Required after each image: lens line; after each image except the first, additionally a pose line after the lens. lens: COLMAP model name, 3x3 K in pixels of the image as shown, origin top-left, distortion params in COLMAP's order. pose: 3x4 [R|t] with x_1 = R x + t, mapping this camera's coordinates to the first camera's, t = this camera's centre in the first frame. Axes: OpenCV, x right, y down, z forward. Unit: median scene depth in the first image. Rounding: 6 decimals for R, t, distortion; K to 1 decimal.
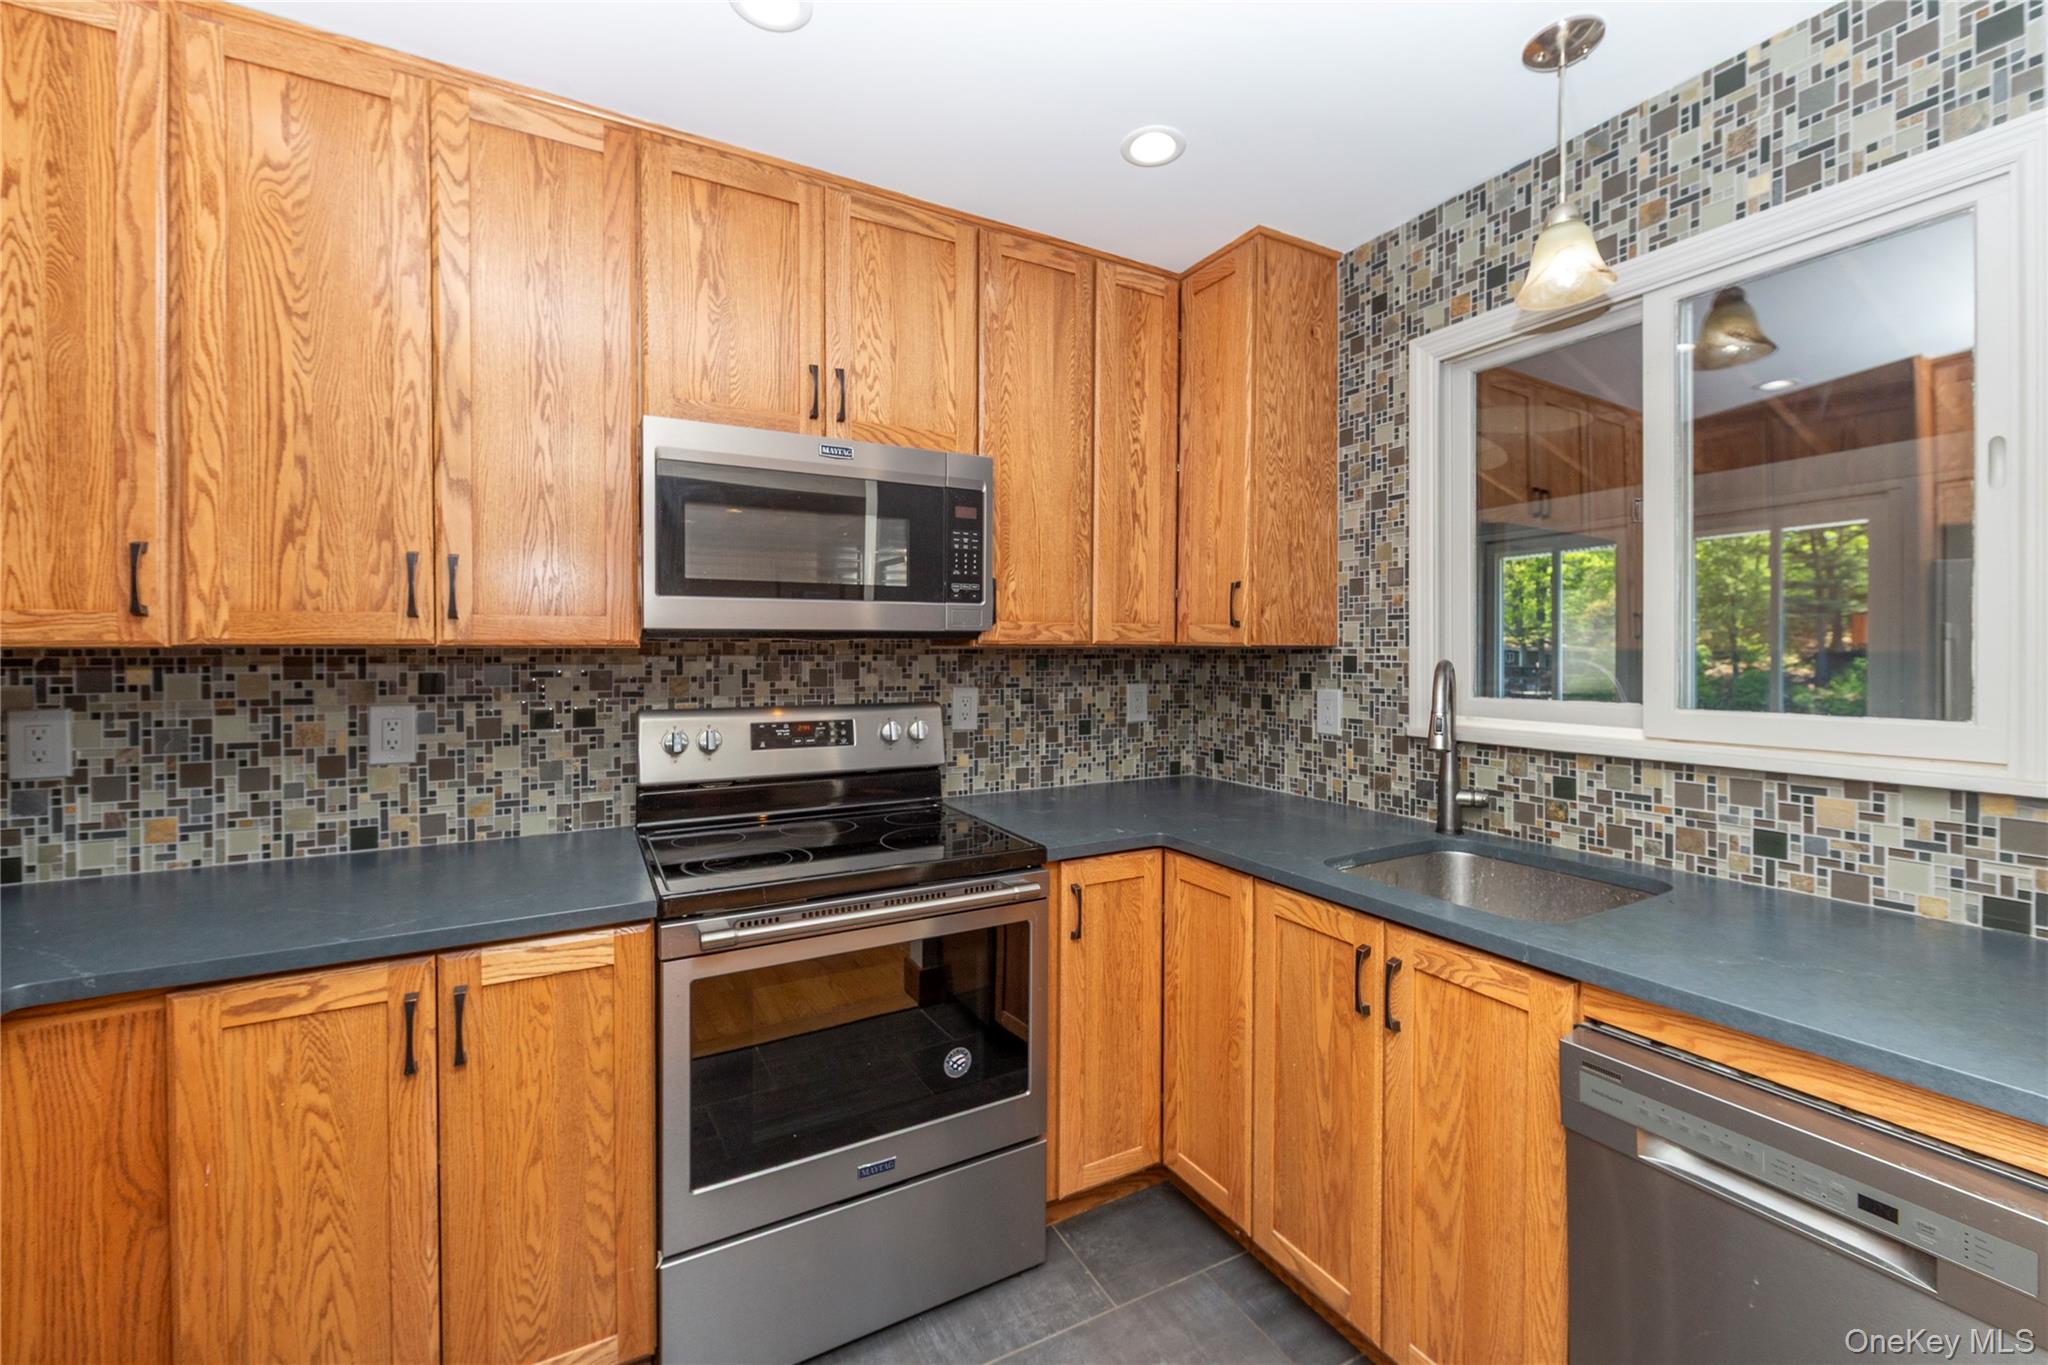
lens RADIAL K [[814.2, 0, 997.1], [0, 814.2, 652.4], [0, 0, 1]] dist [-0.001971, -0.000585]
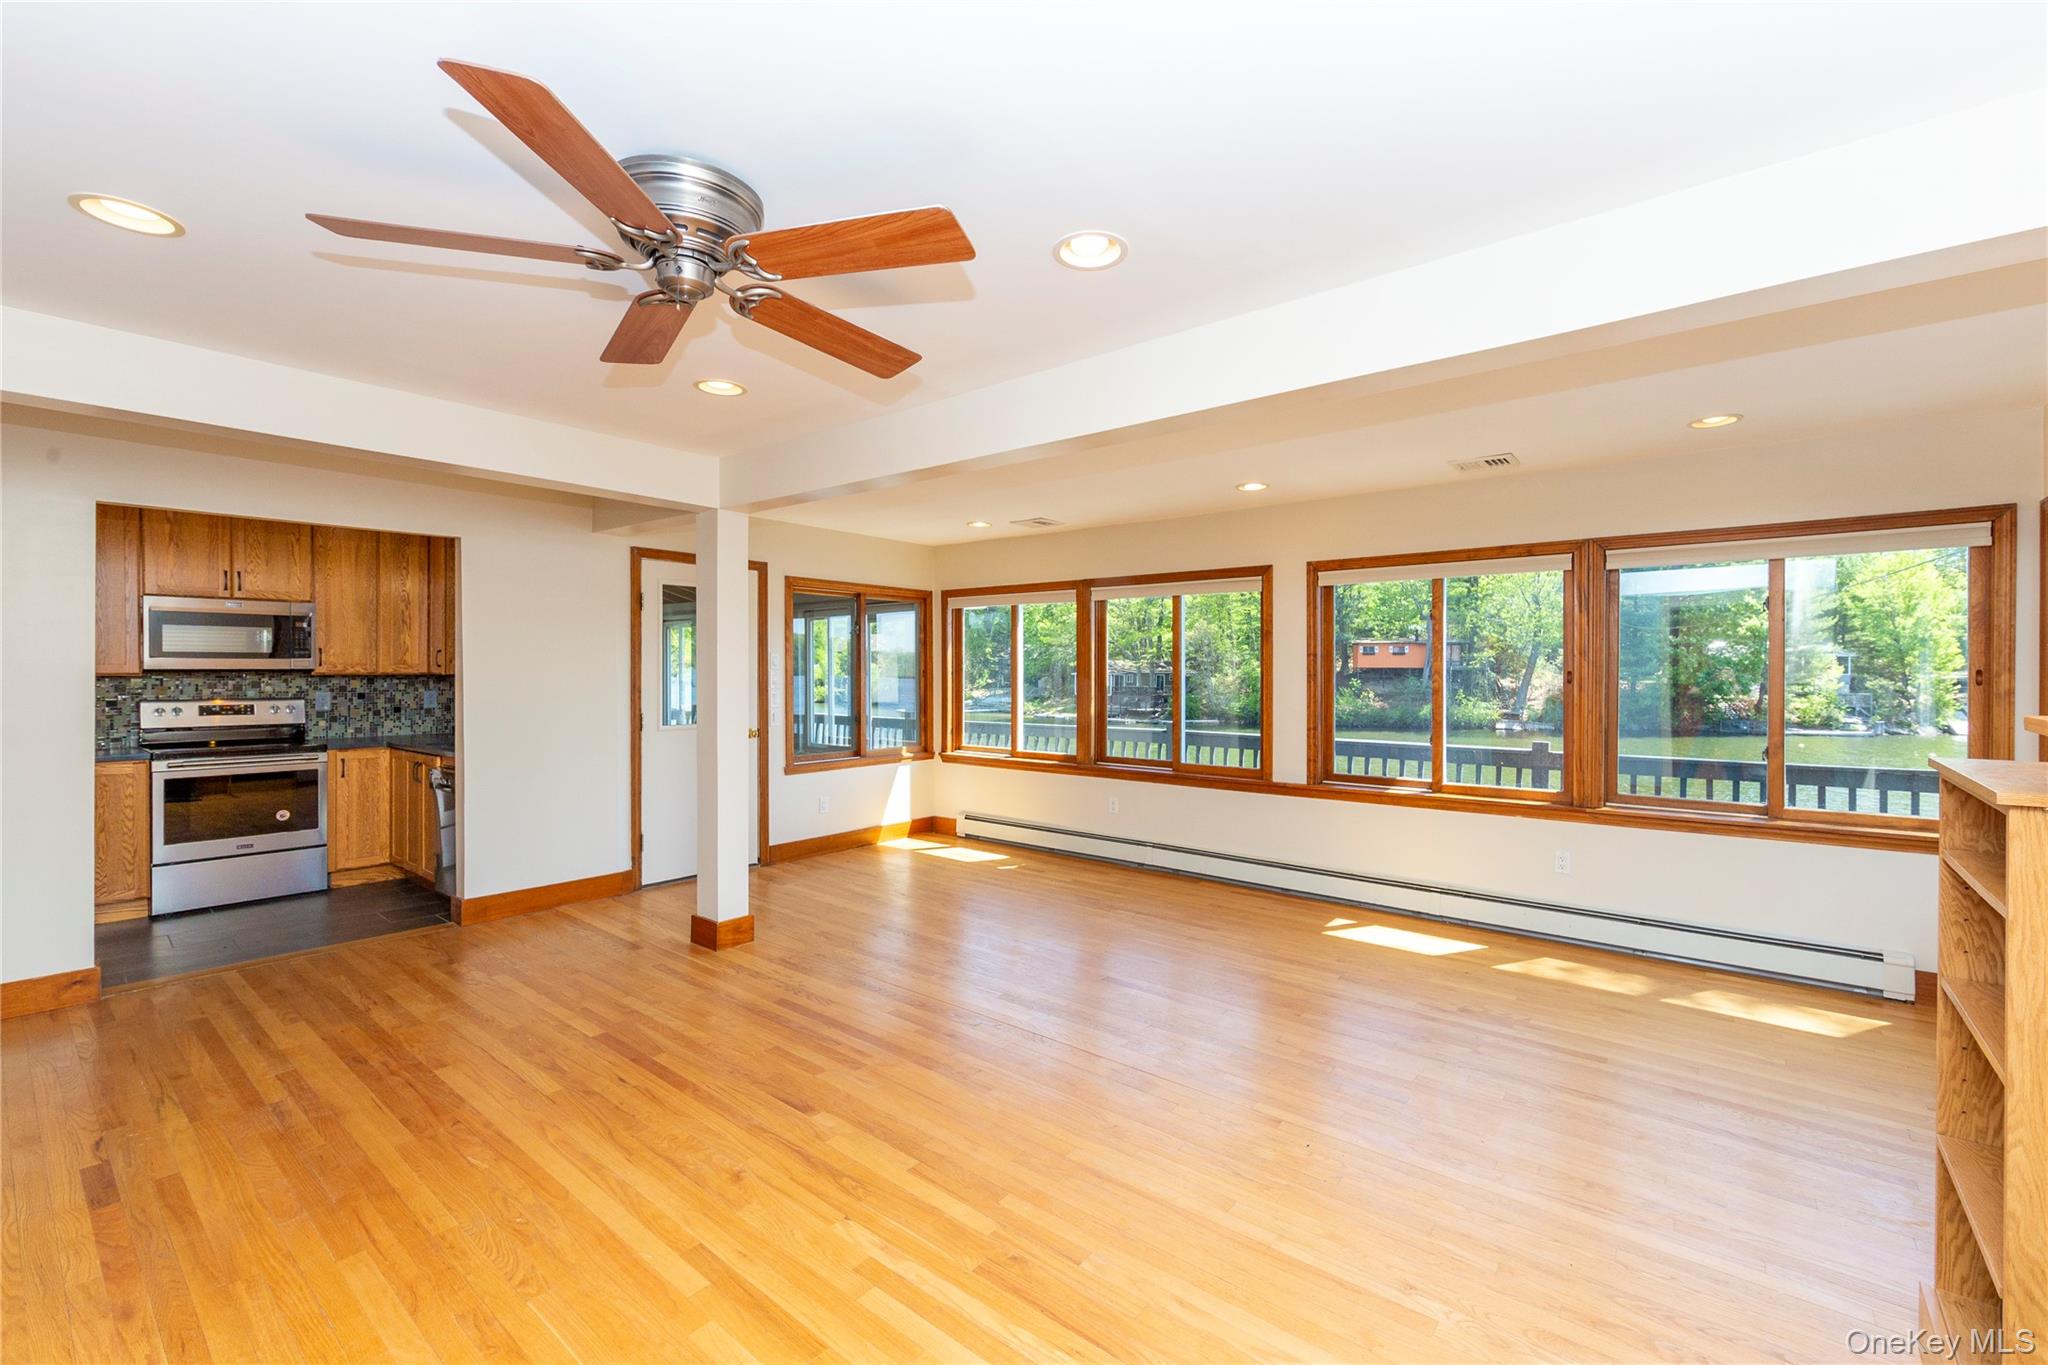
lens RADIAL K [[889.8, 0, 1036.8], [0, 889.8, 677.9], [0, 0, 1]] dist [0.004388, 0.000474]
pose [[0.924692, -0.001767, 0.380711, 1.064737], [-0.000007, 0.999989, 0.004658, -0.011142], [-0.380715, -0.004310, 0.924682, -2.597236]]
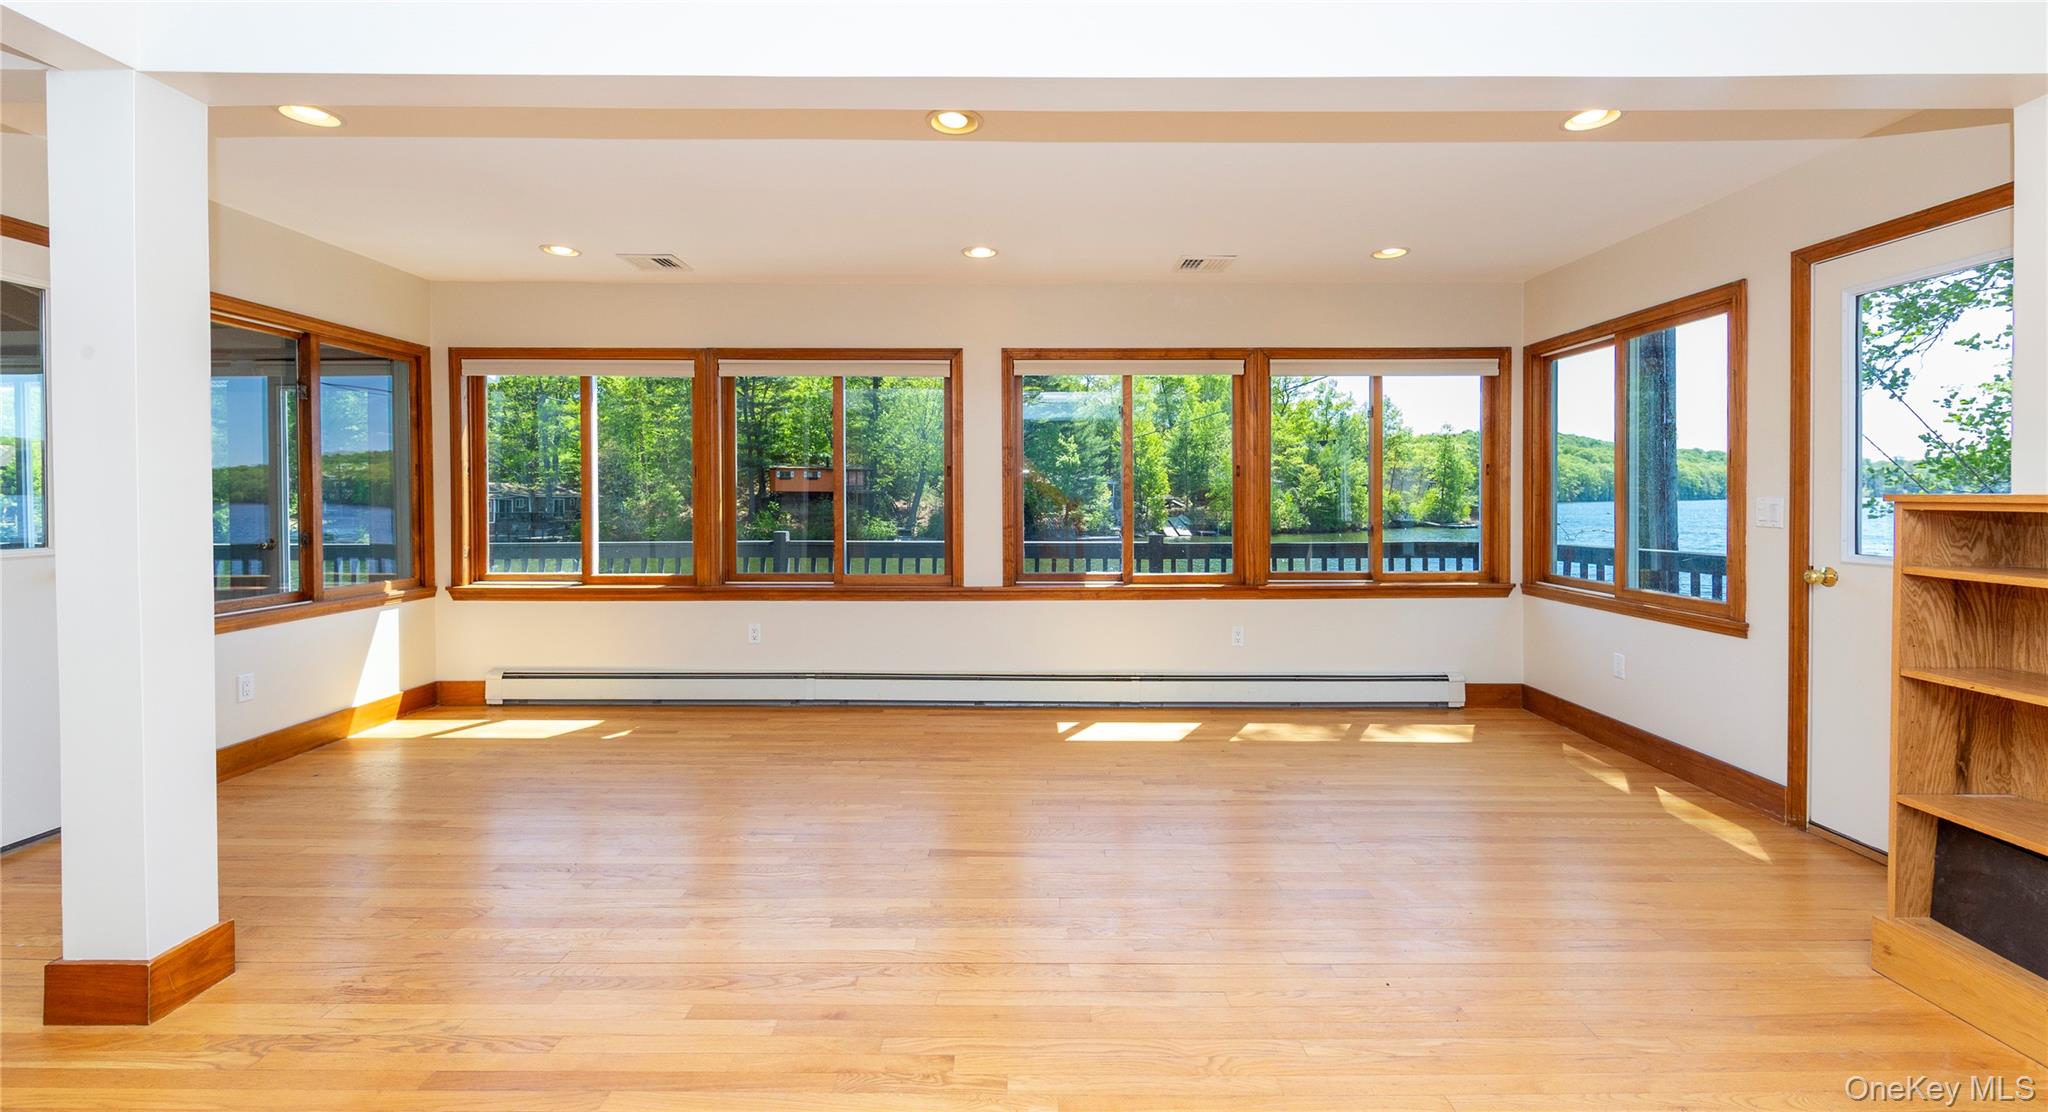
lens RADIAL K [[835.4, 0, 1055.1], [0, 835.4, 505.9], [0, 0, 1]] dist [-0.003418, -0.000041]
pose [[0.465489, -0.010297, 0.884994, 0.815293], [0.004928, 0.999947, 0.009042, 0.077441], [-0.885040, 0.000153, 0.465515, -1.620438]]
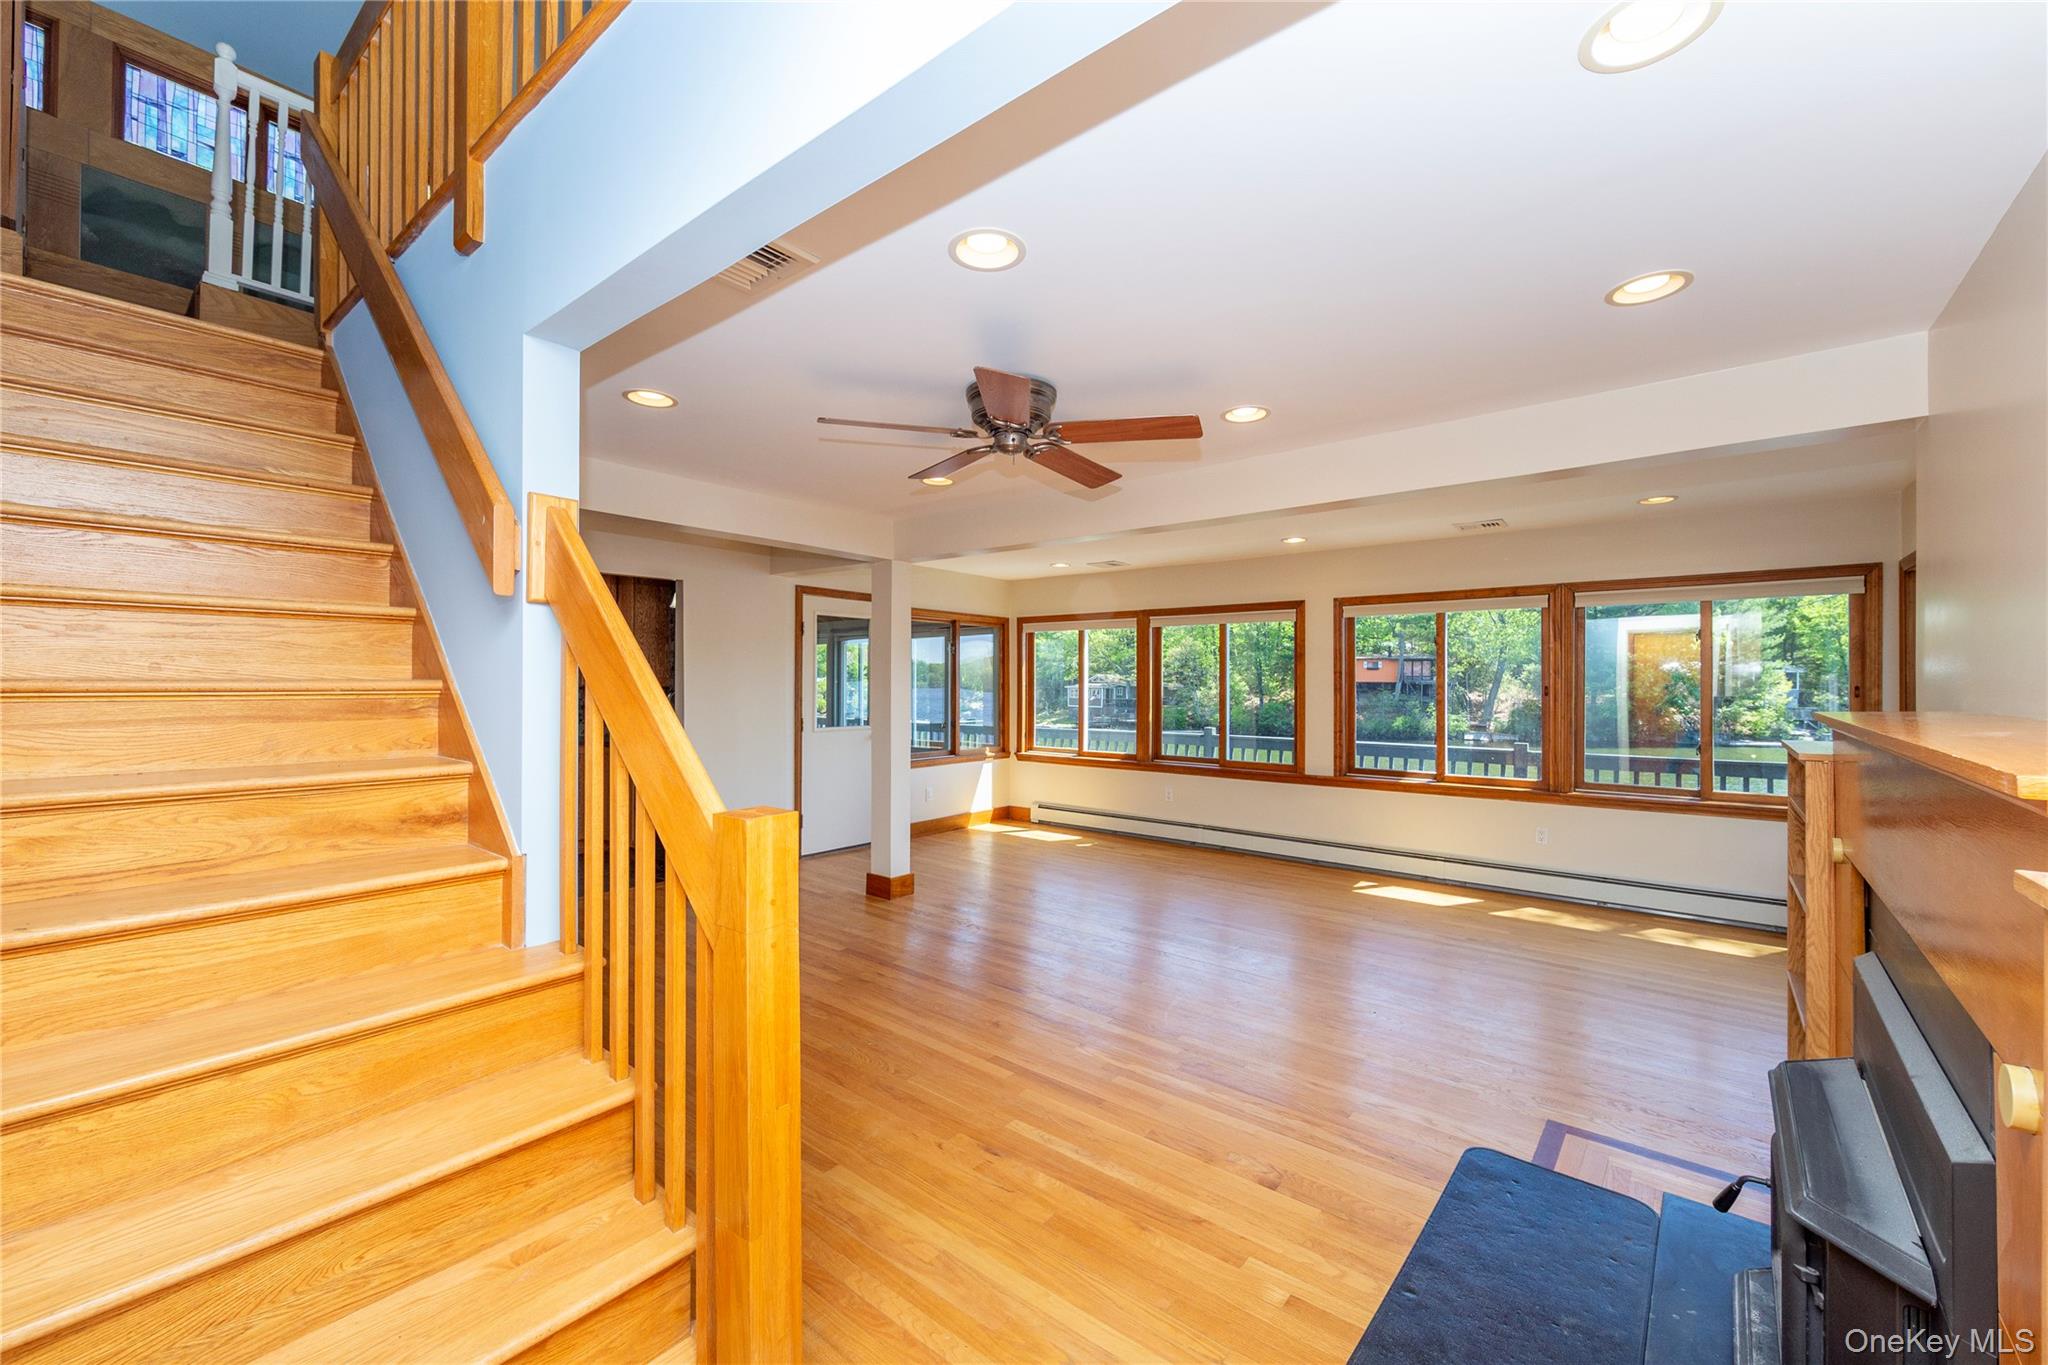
lens RADIAL K [[848.7, 0, 1024.0], [0, 848.7, 682.5], [0, 0, 1]] dist [0.011691, -0.000127]
pose [[0.924290, 0.004225, 0.381668, 0.518226], [-0.002450, 0.999984, -0.005137, -0.011408], [-0.381683, 0.003812, 0.924285, -2.953939]]
